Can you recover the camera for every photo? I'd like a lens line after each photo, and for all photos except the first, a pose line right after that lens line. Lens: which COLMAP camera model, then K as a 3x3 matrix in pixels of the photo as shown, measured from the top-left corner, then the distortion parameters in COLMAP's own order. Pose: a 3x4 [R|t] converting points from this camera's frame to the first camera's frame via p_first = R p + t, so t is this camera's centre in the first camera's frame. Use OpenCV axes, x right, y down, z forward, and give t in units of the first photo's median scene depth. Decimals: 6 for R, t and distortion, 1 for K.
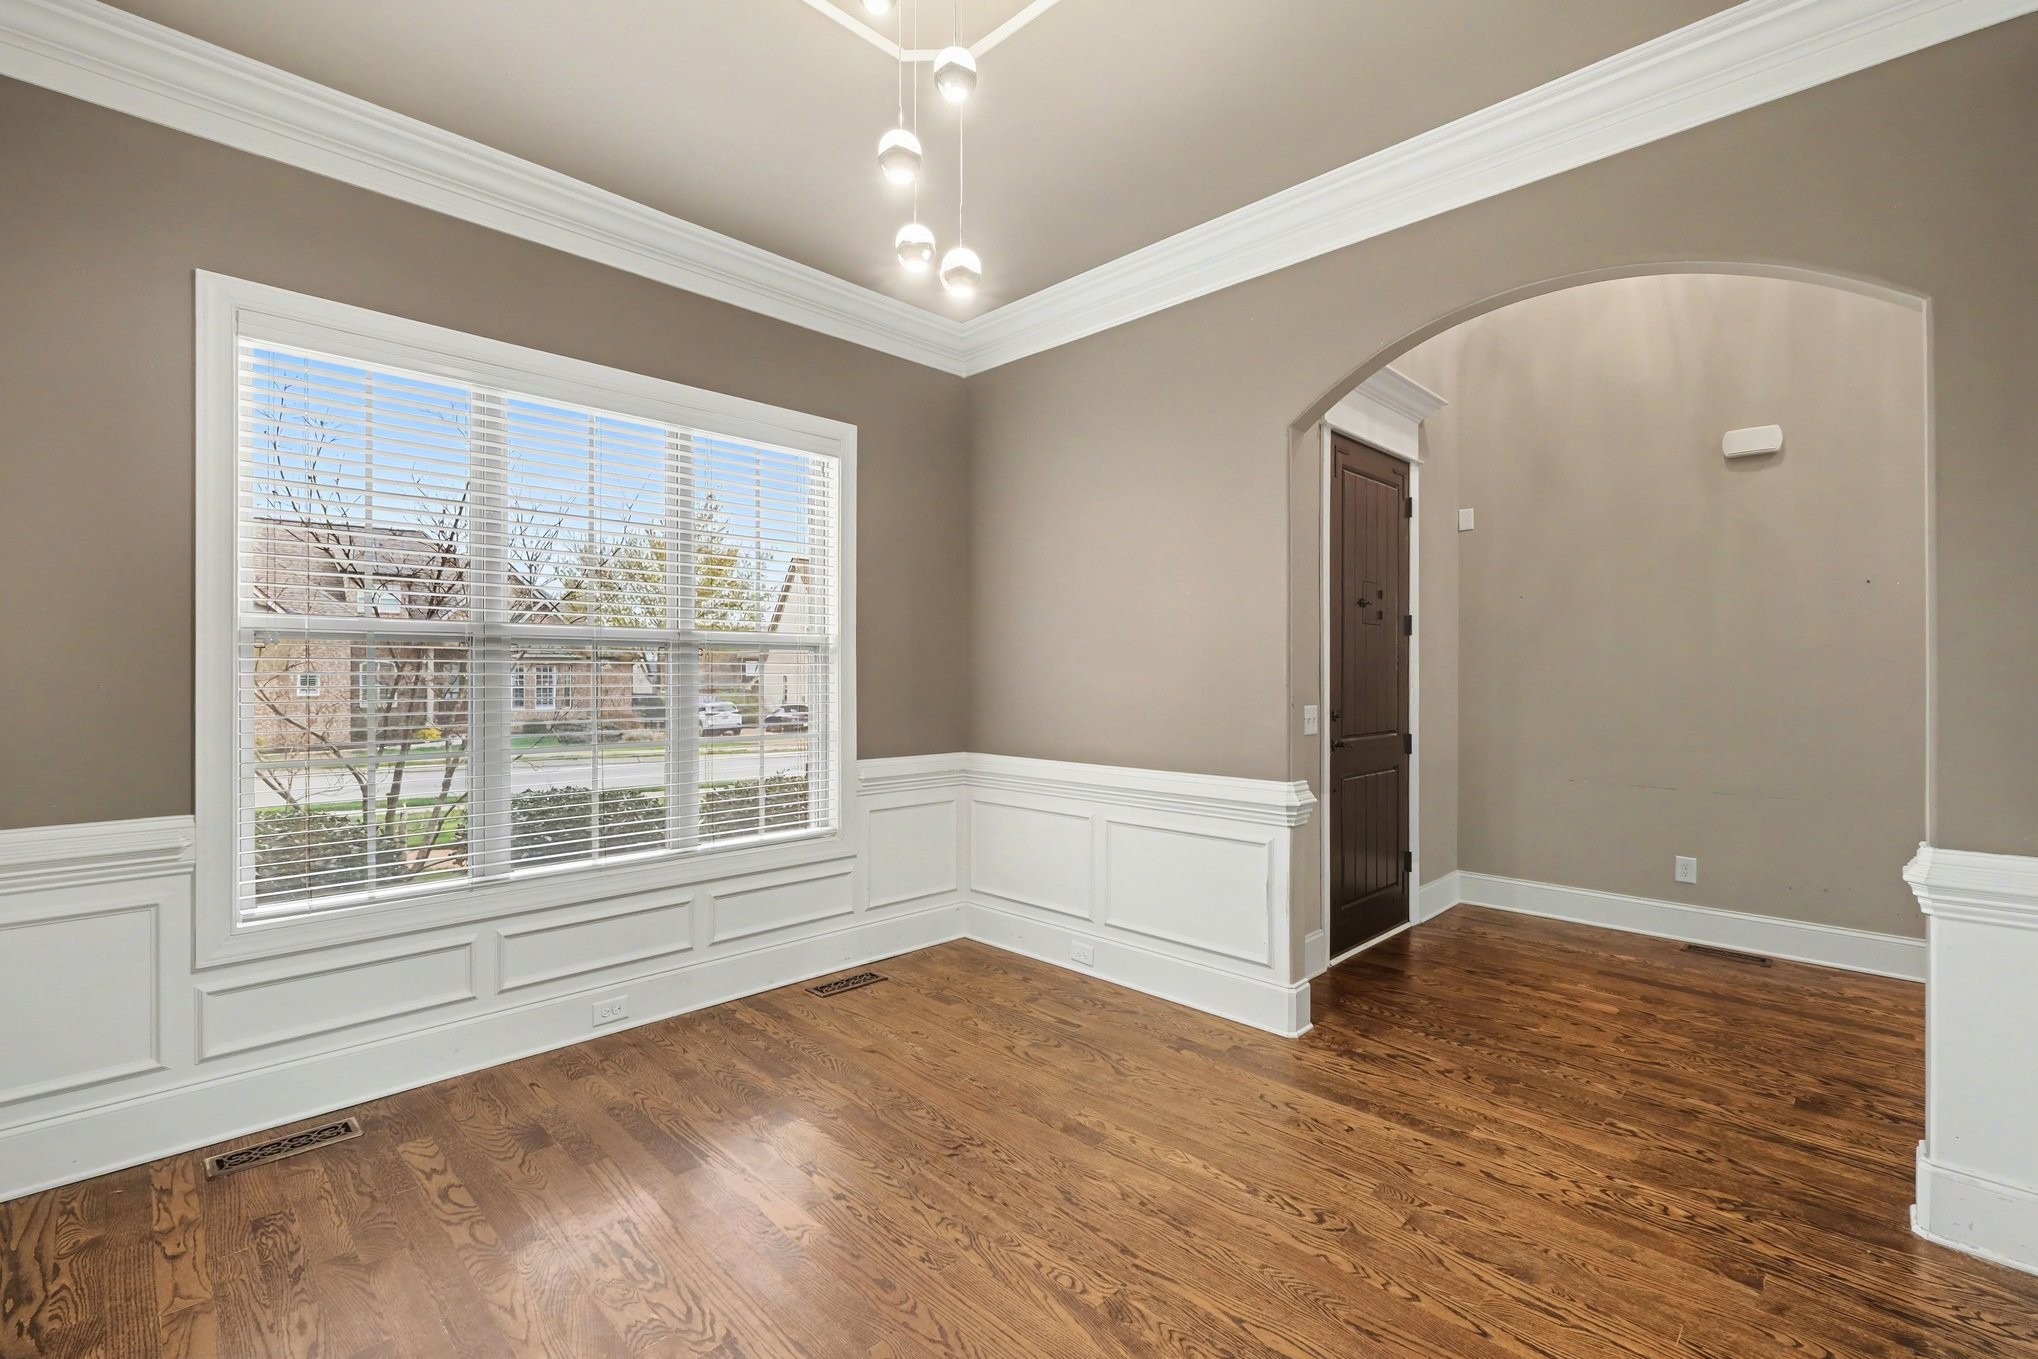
lens RADIAL K [[898.8, 0, 1018.9], [0, 898.8, 664.7], [0, 0, 1]] dist [-0.003047, -0.000137]
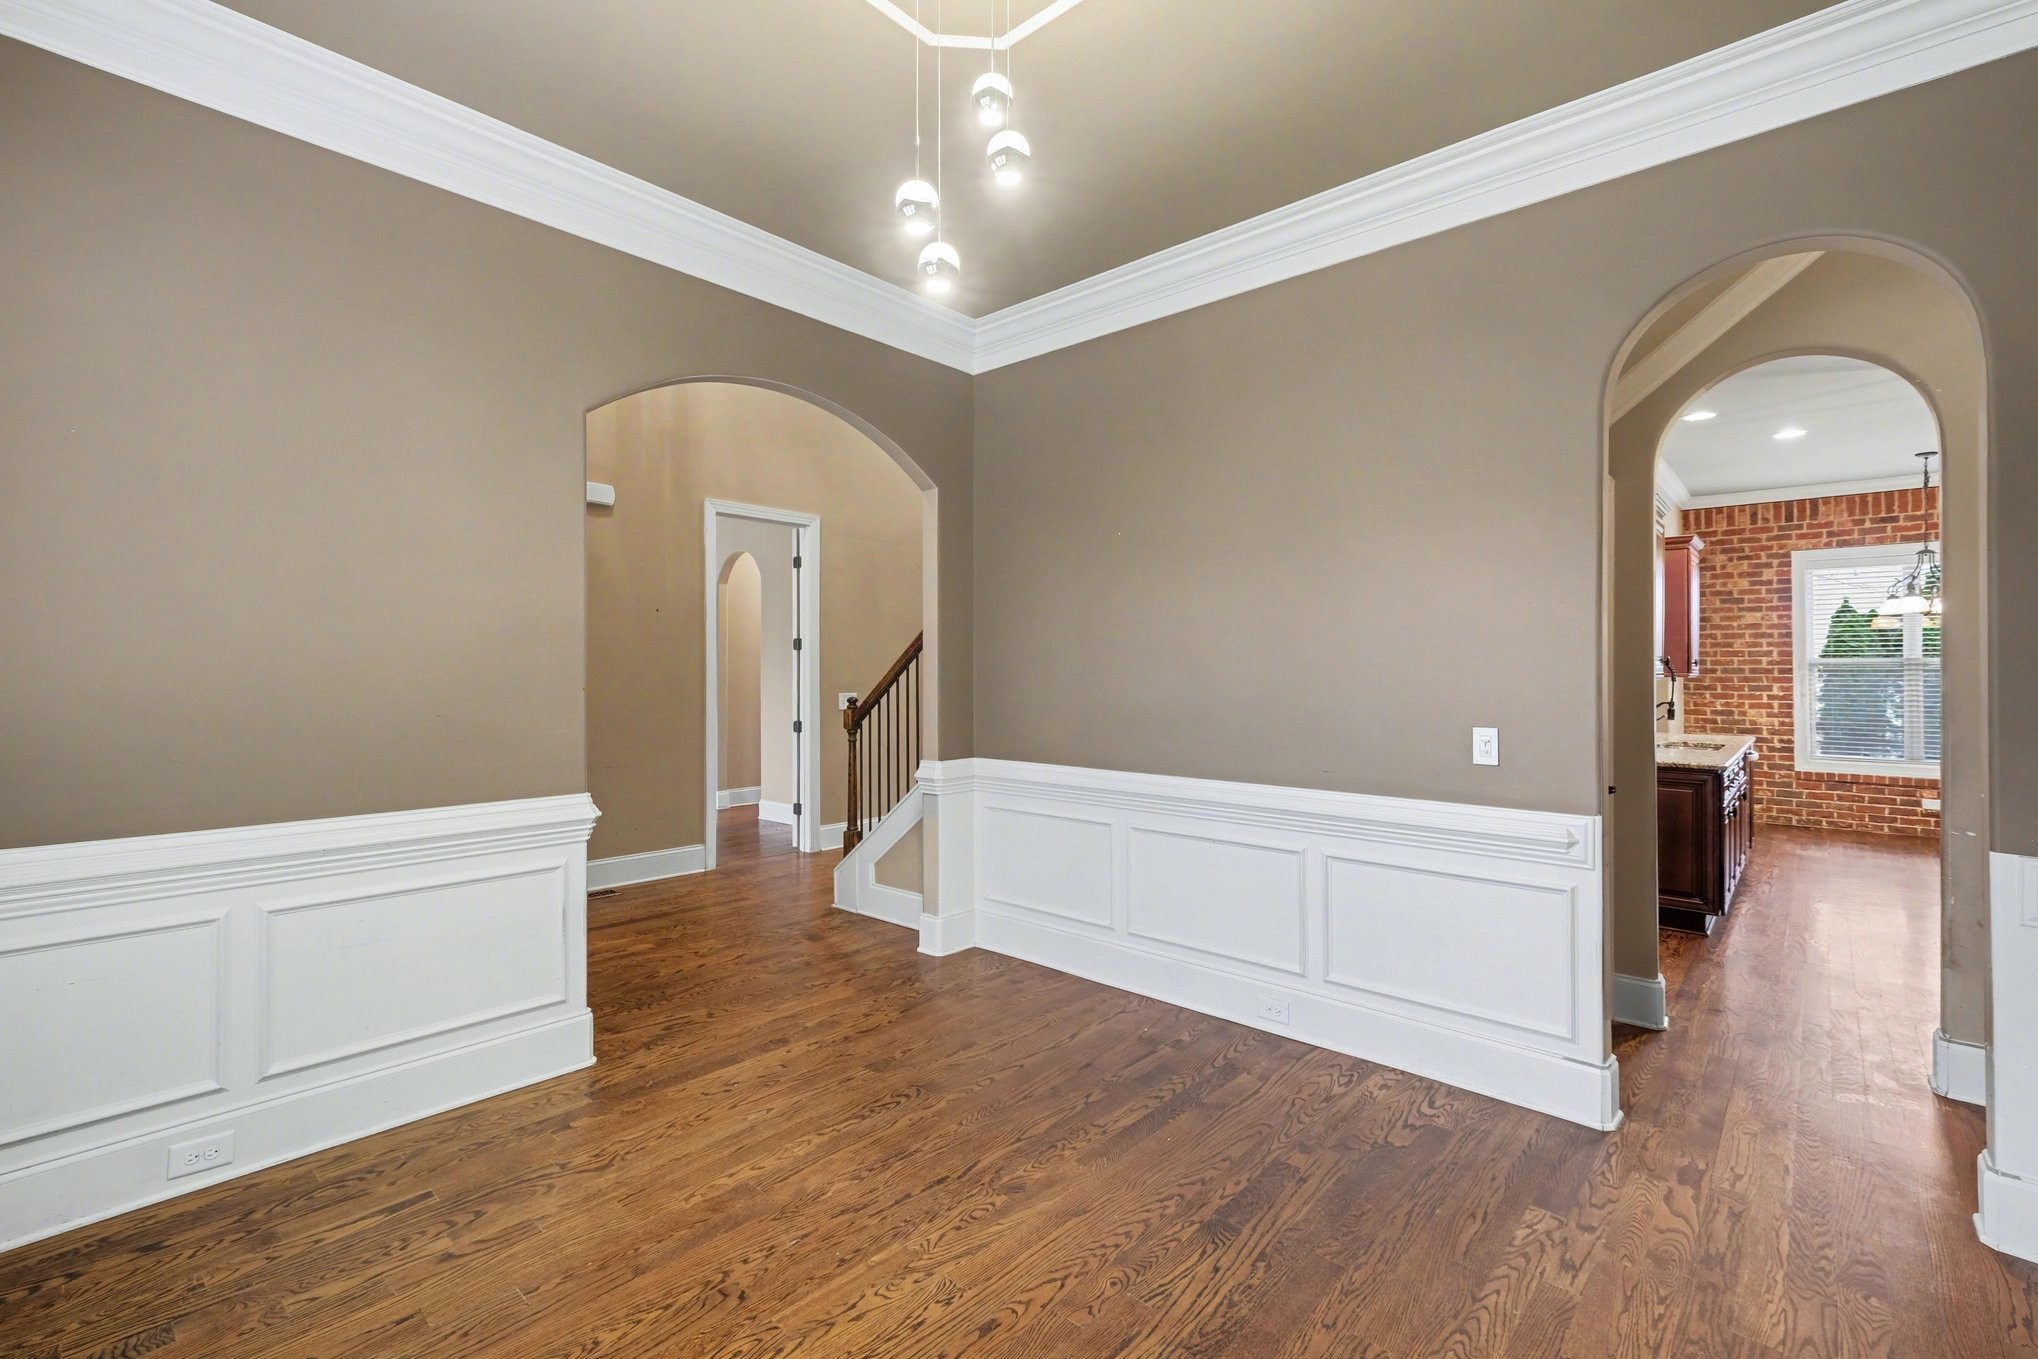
lens RADIAL K [[898.8, 0, 1018.9], [0, 898.8, 664.7], [0, 0, 1]] dist [-0.003047, -0.000137]
pose [[-0.037823, 0.004092, 0.999276, -0.720322], [-0.004805, 0.999979, -0.004277, 0.004791], [-0.999273, -0.004963, -0.037802, 0.669592]]
